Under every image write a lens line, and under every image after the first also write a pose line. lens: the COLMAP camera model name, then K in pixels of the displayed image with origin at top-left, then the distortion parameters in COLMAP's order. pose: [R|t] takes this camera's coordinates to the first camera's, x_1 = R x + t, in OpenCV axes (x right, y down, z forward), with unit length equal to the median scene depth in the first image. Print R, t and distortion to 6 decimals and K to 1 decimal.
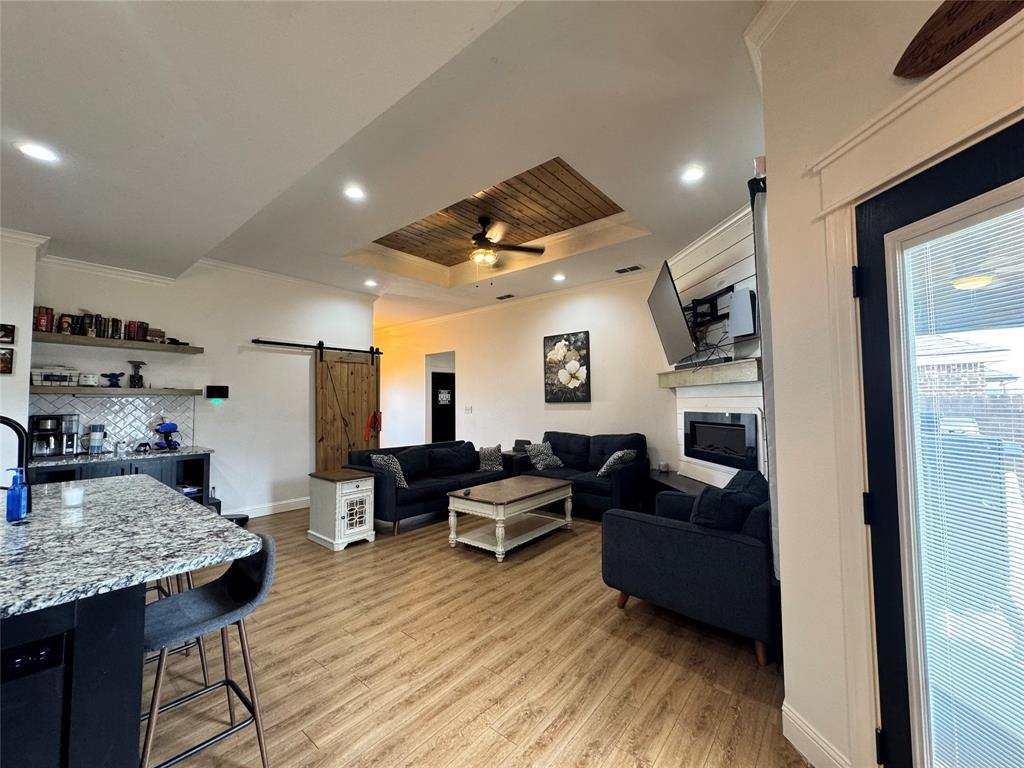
lens RADIAL K [[407.1, 0, 513.8], [0, 407.1, 387.3], [0, 0, 1]] dist [-0.001707, 0.000097]
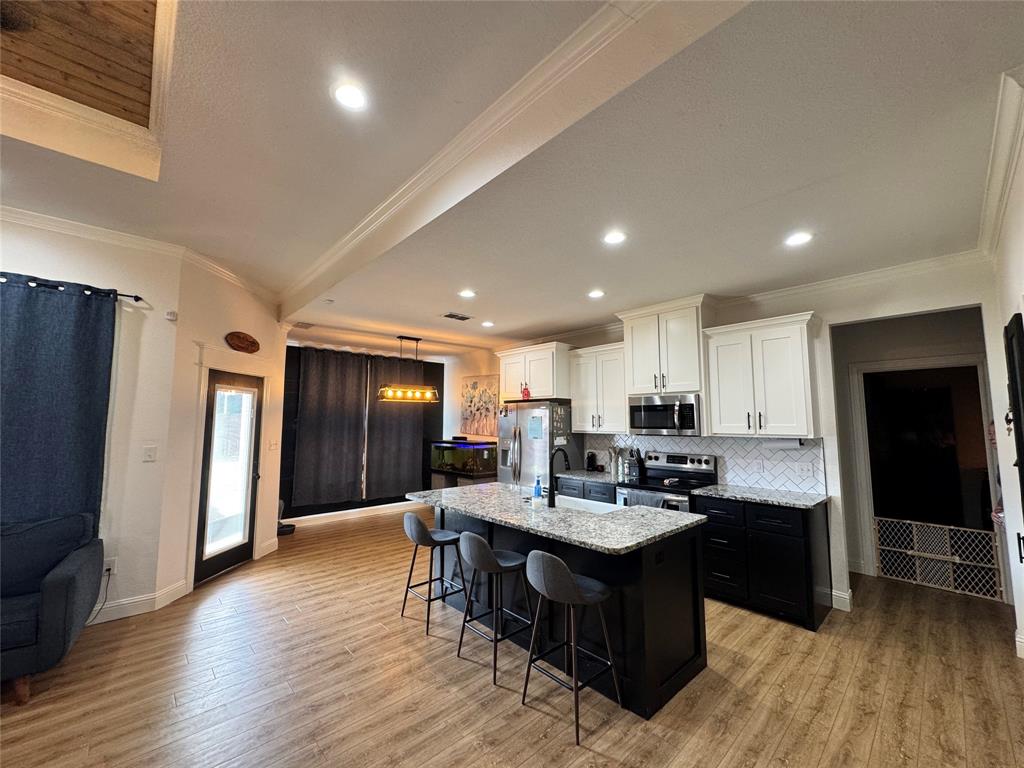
lens RADIAL K [[407.1, 0, 511.9], [0, 407.1, 382.6], [0, 0, 1]] dist [-0.001707, 0.000097]
pose [[-0.990918, 0.019031, 0.133117, -0.381700], [-0.000206, 0.989719, -0.143028, 0.011863], [-0.134471, -0.141757, -0.980726, 0.818183]]
